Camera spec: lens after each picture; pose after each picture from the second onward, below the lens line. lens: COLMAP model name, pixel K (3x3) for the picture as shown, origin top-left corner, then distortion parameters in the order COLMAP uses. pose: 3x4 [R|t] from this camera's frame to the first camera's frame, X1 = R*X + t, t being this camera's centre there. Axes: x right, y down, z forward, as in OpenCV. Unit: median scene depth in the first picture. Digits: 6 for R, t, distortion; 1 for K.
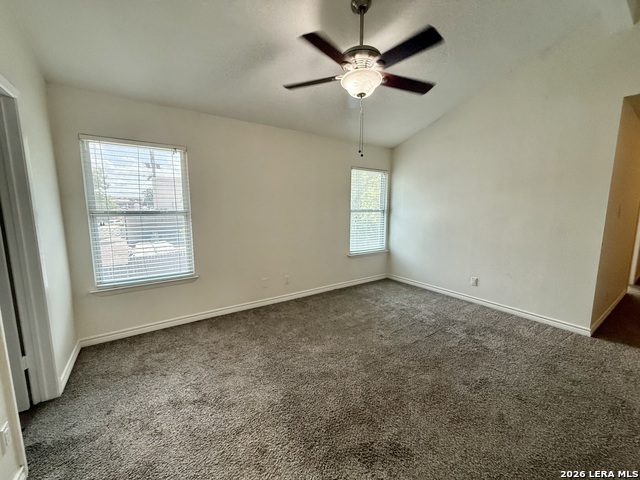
lens RADIAL K [[254.8, 0, 319.2], [0, 254.8, 240.3], [0, 0, 1]] dist [-0.000906, -0.000212]
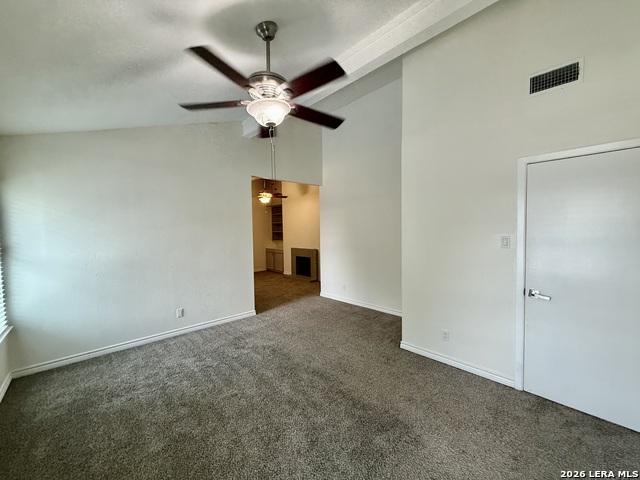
lens RADIAL K [[254.8, 0, 319.2], [0, 254.8, 240.3], [0, 0, 1]] dist [-0.000906, -0.000212]
pose [[-0.151713, -0.030851, 0.987943, -0.533876], [0.150356, 0.987161, 0.053916, -0.102257], [-0.976922, 0.156723, -0.145126, 0.745696]]
